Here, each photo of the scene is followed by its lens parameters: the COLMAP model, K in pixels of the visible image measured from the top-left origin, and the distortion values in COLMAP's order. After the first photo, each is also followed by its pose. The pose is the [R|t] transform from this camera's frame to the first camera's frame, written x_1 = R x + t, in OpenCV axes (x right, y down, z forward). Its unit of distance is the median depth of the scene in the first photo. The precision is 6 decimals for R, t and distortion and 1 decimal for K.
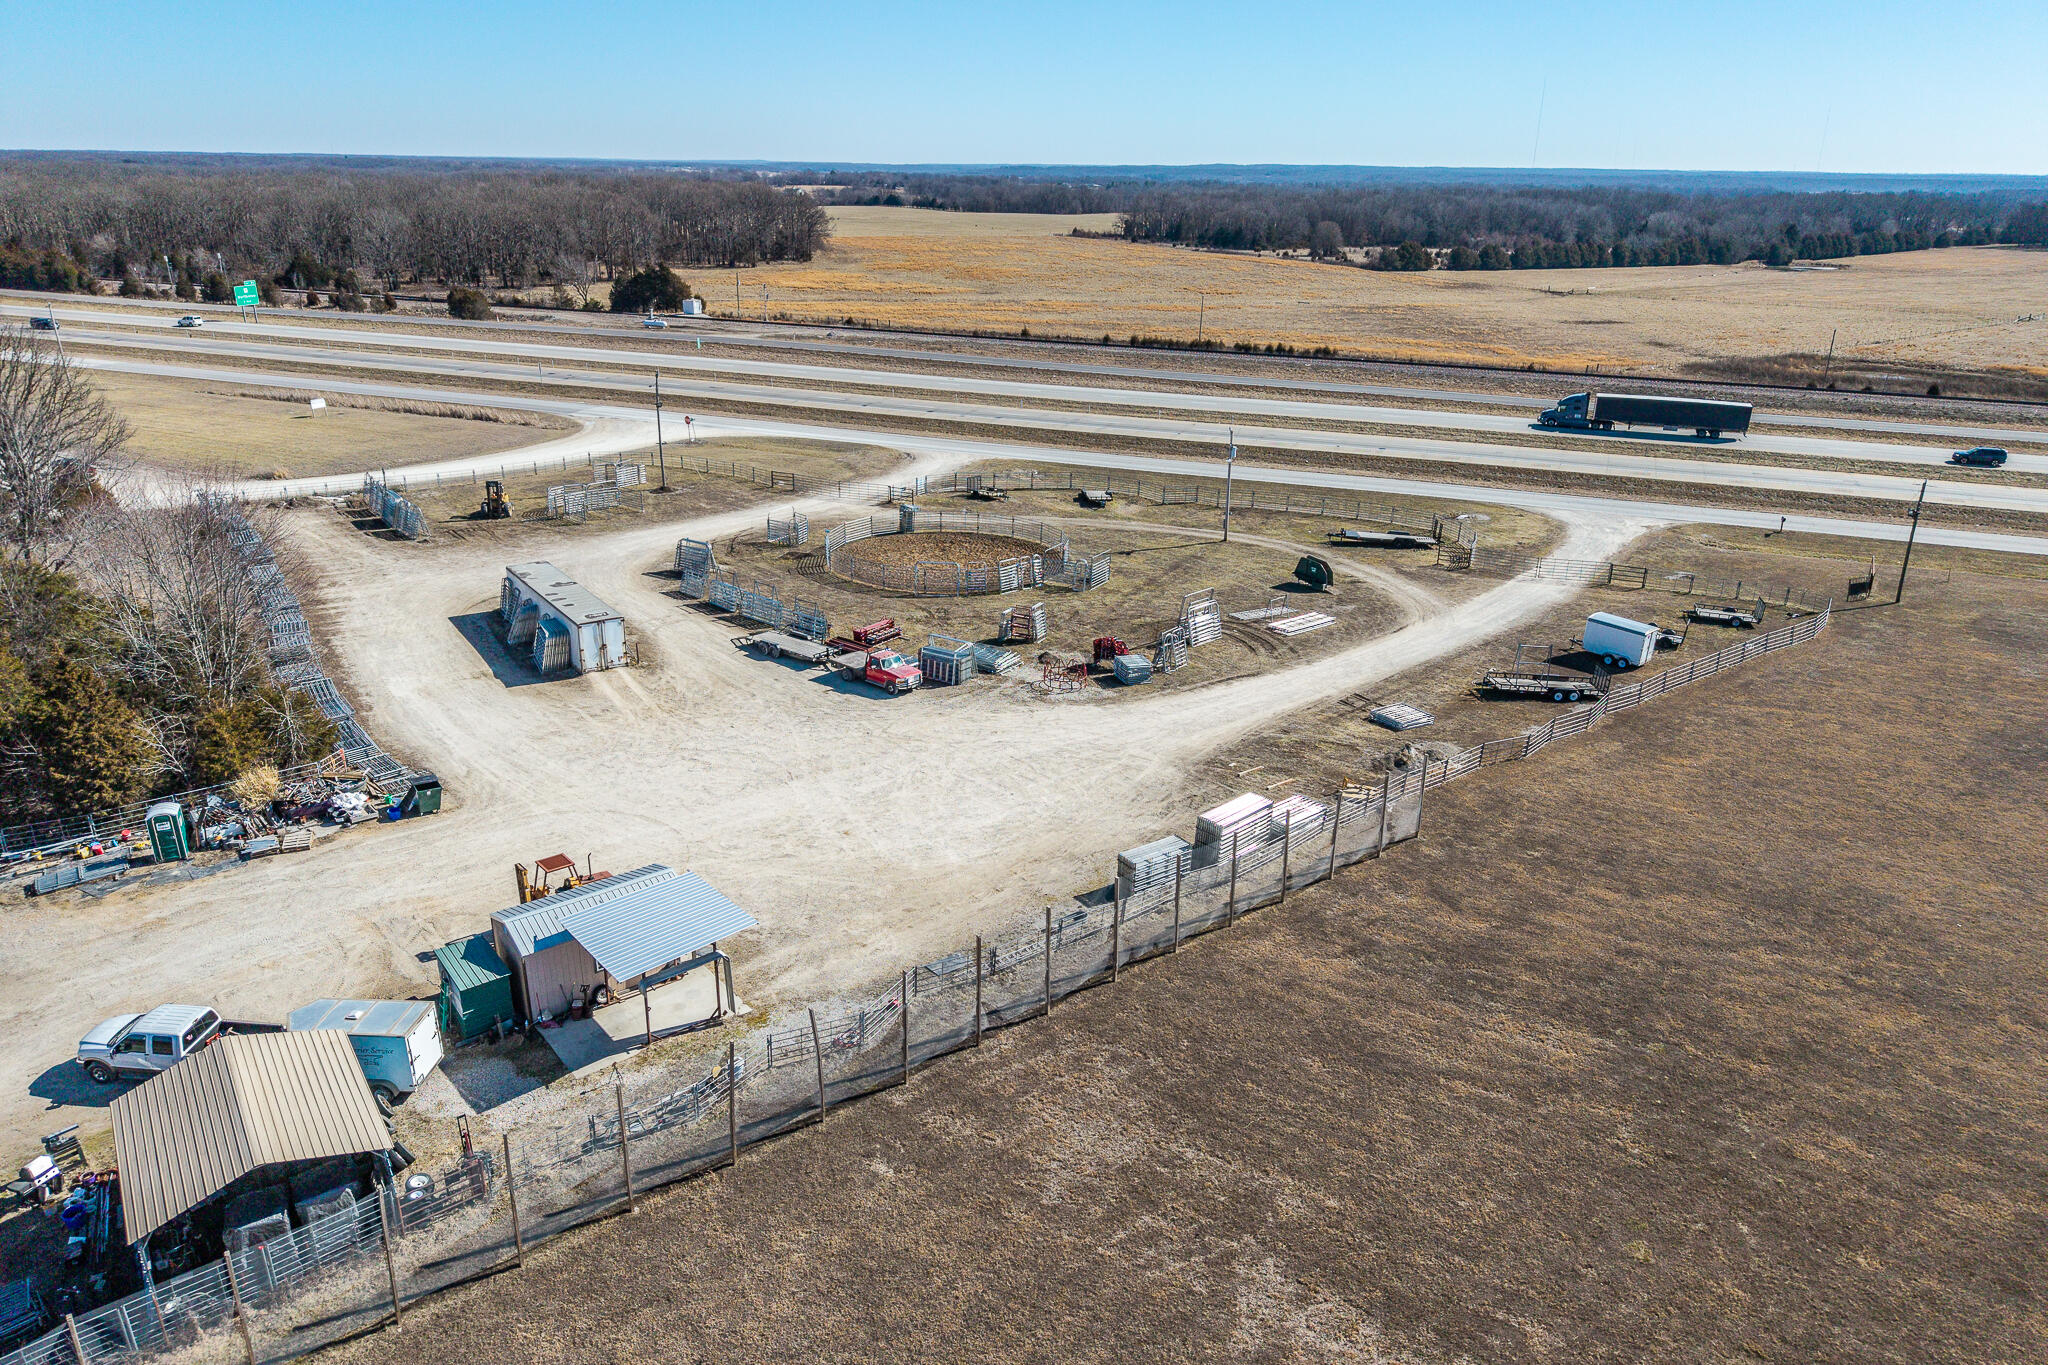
lens RADIAL K [[1371.3, 0, 1029.2], [0, 1371.3, 676.2], [0, 0, 1]] dist [0.030523, -0.030489]
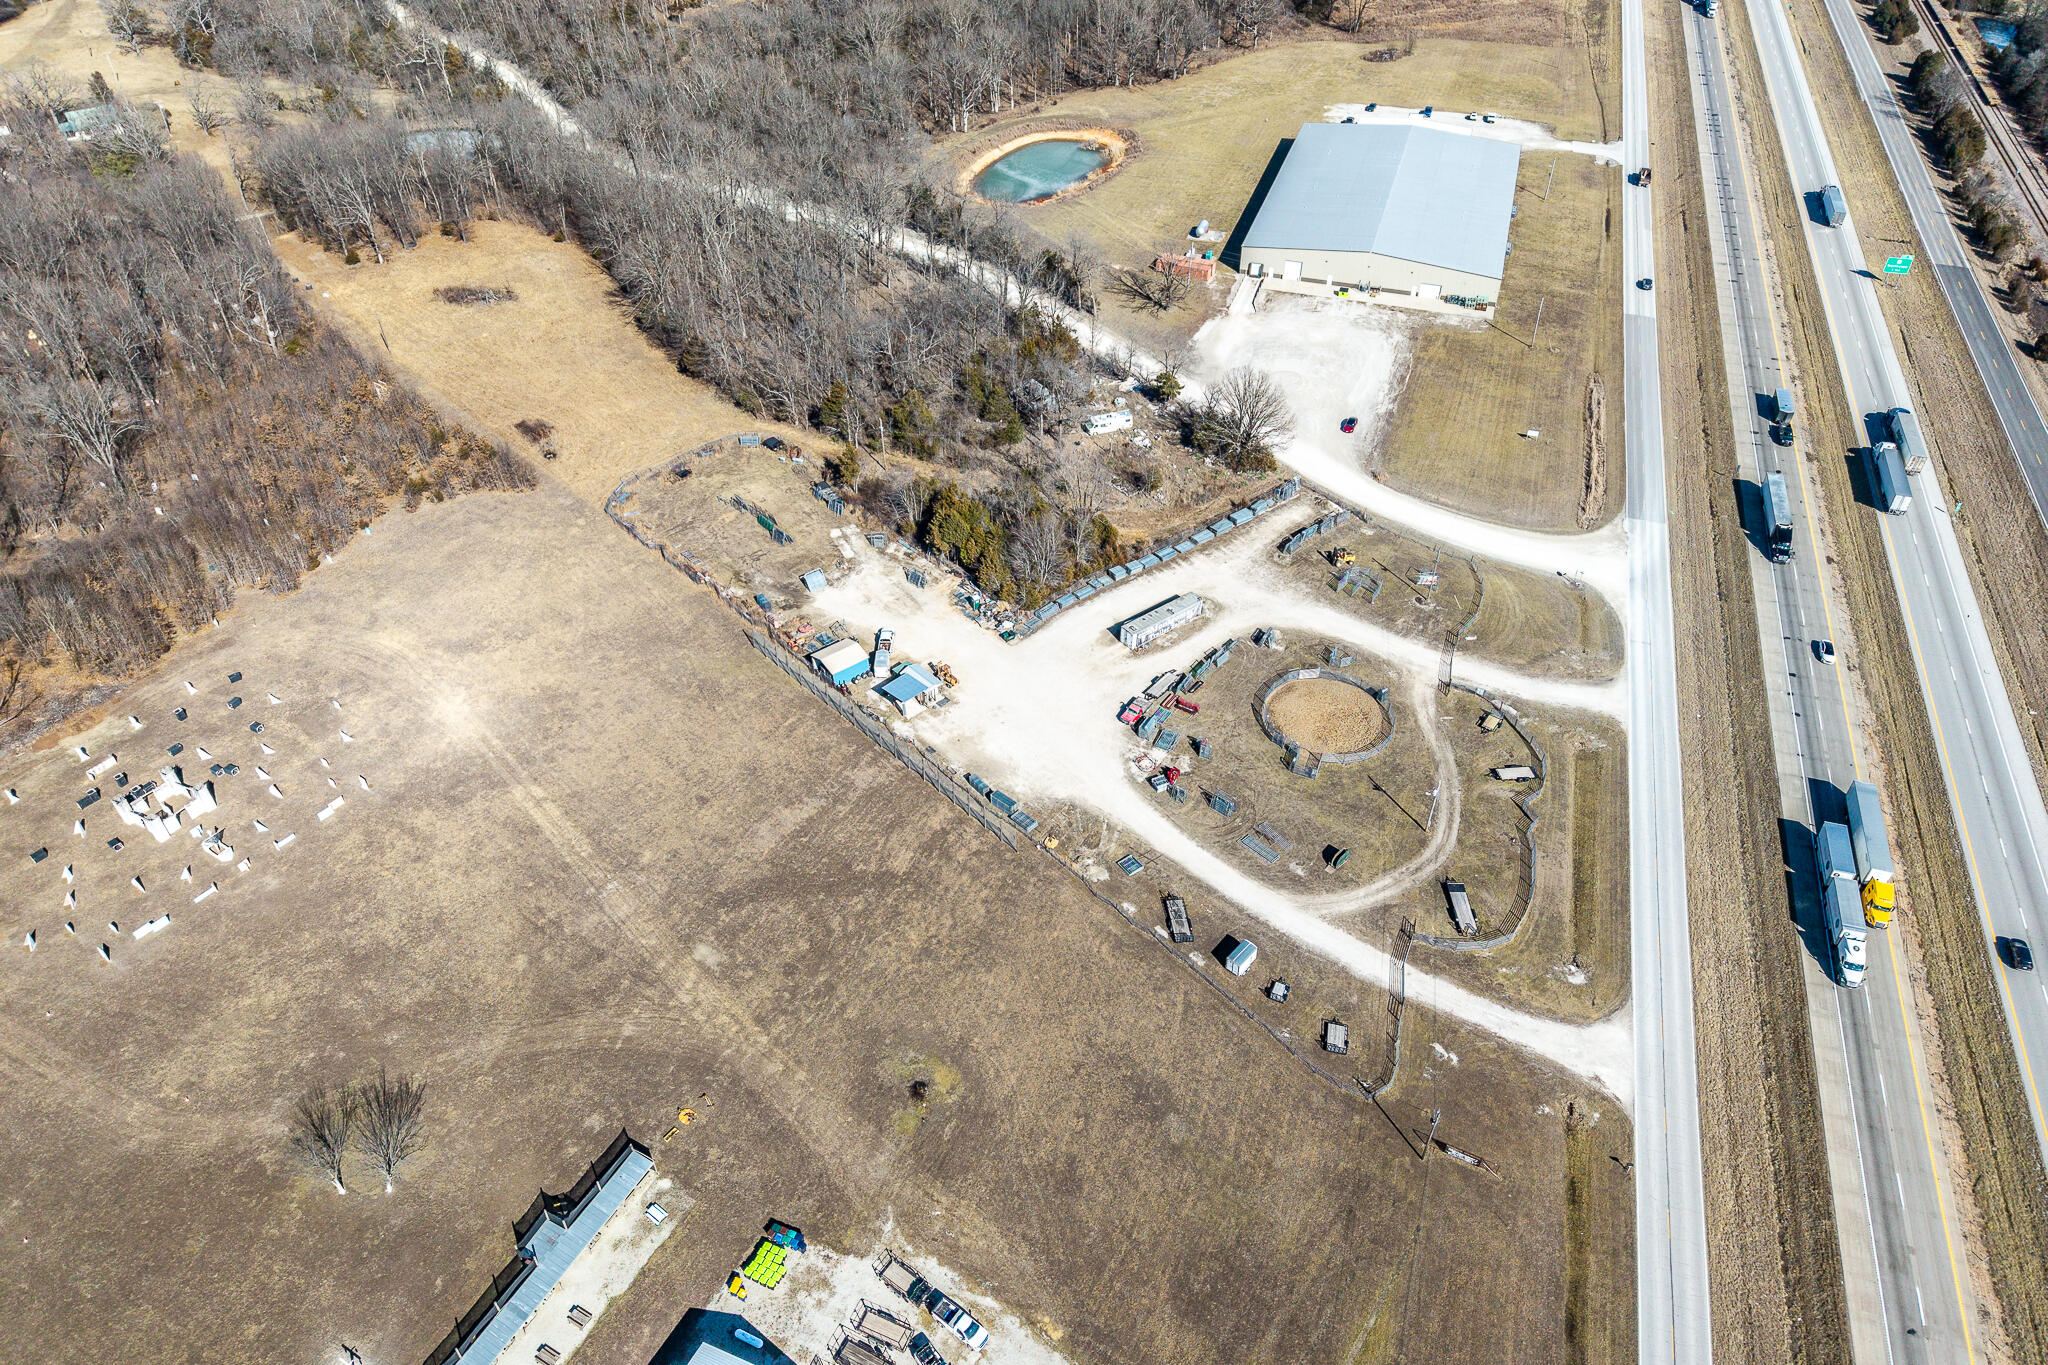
lens RADIAL K [[1371.3, 0, 1024.9], [0, 1371.3, 679.4], [0, 0, 1]] dist [0.030523, -0.030489]
pose [[0.064047, 0.633535, -0.771059, 0.500656], [-0.342424, 0.739688, 0.579316, -0.403552], [0.937360, 0.226925, 0.264313, 0.035374]]
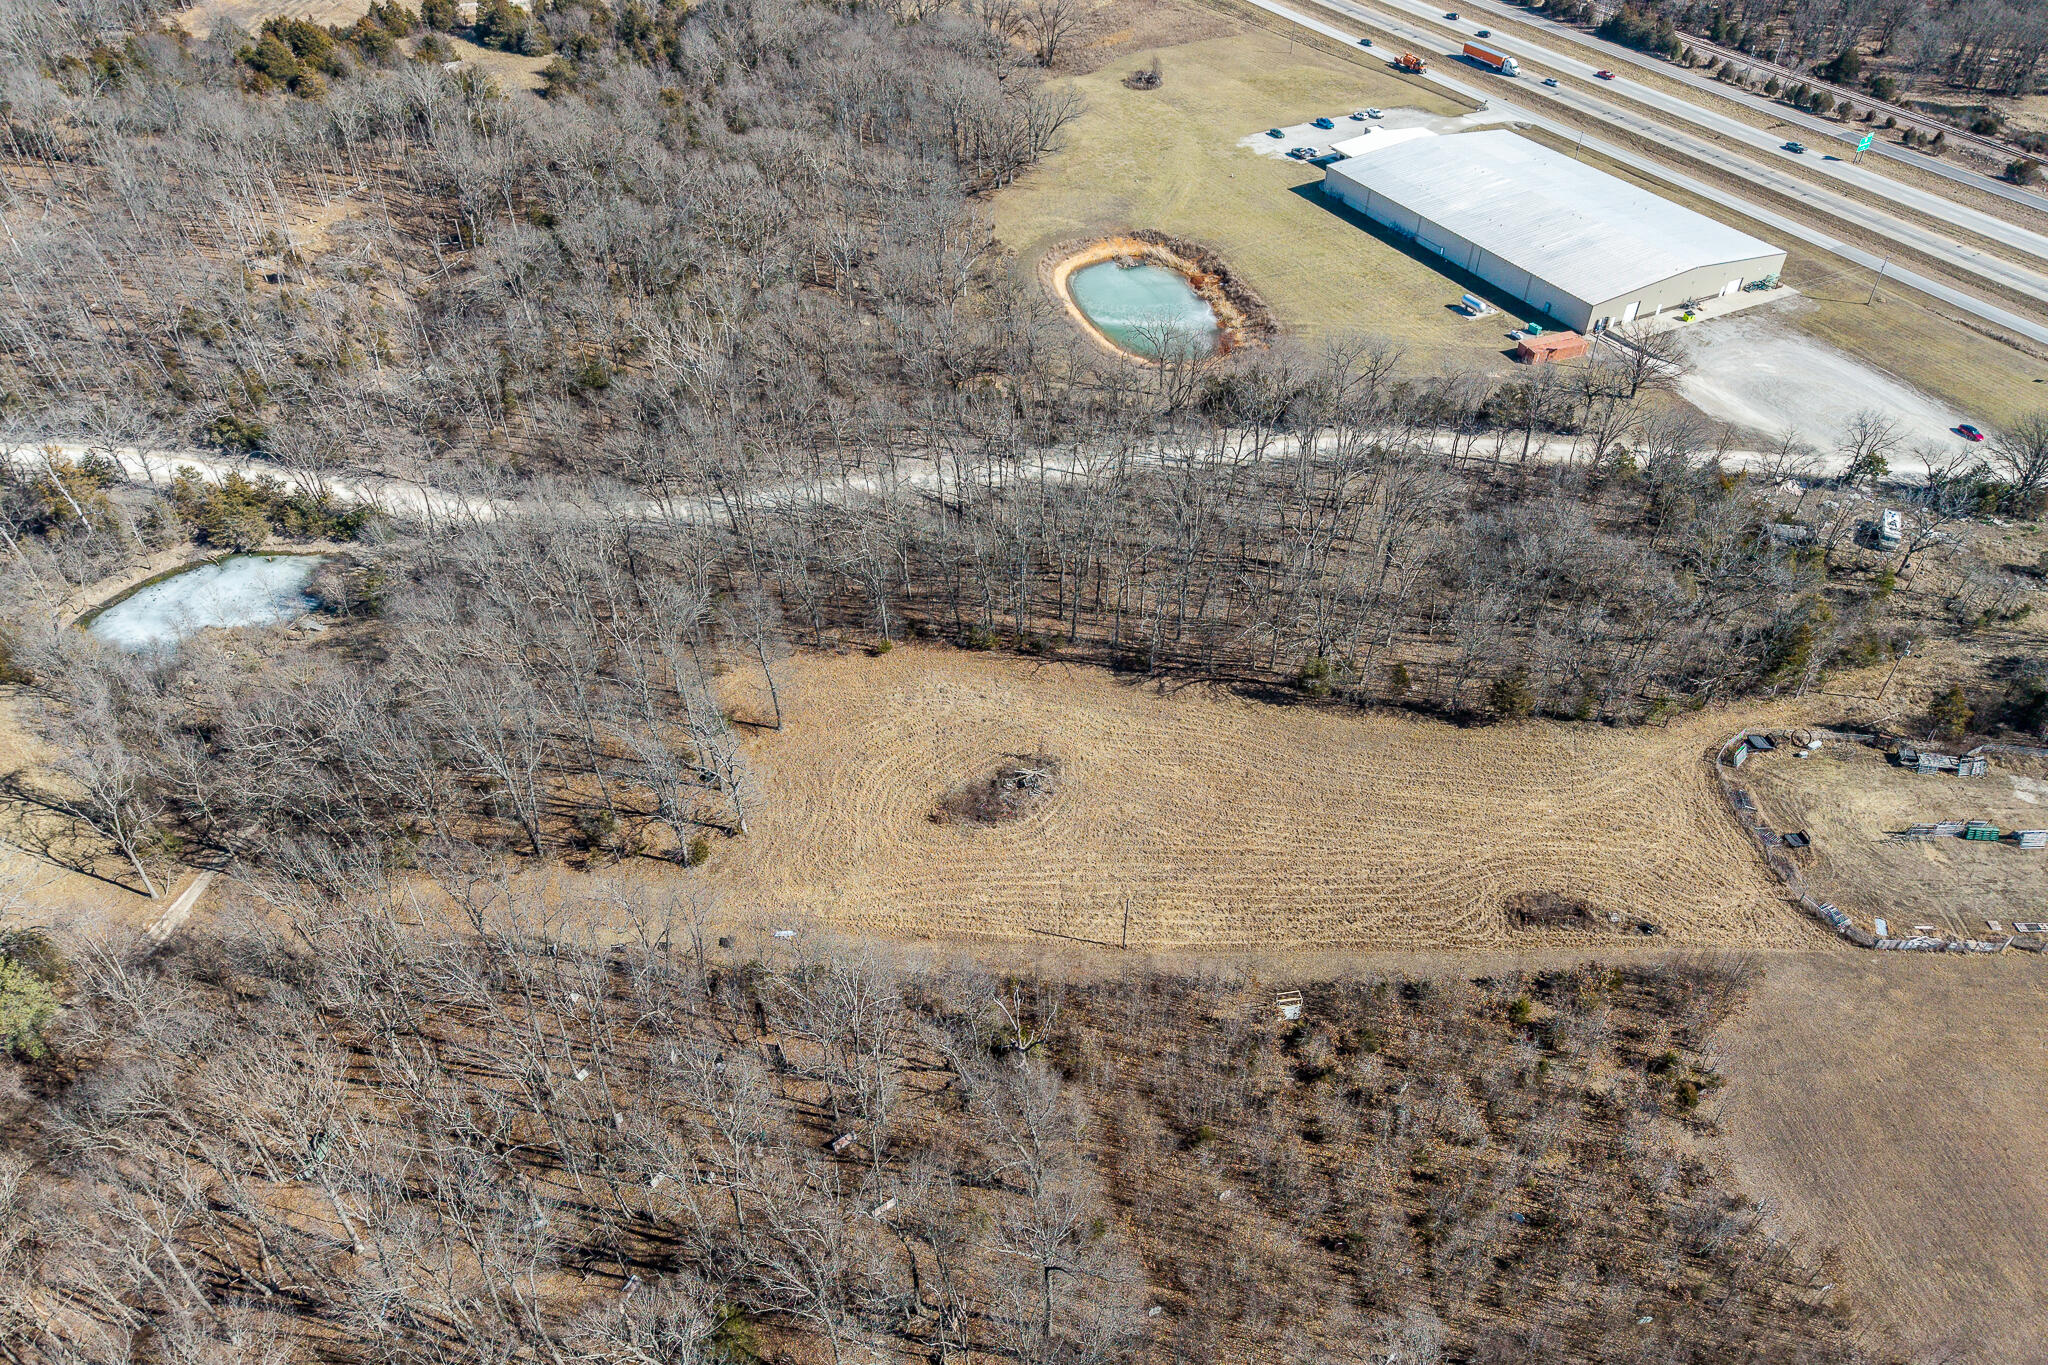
lens RADIAL K [[1371.3, 0, 1026.1], [0, 1371.3, 677.7], [0, 0, 1]] dist [0.030523, -0.030489]
pose [[0.766471, 0.412041, -0.492691, -0.277203], [-0.224233, 0.890498, 0.395895, -0.141634], [0.601866, -0.192964, 0.774934, -0.638086]]
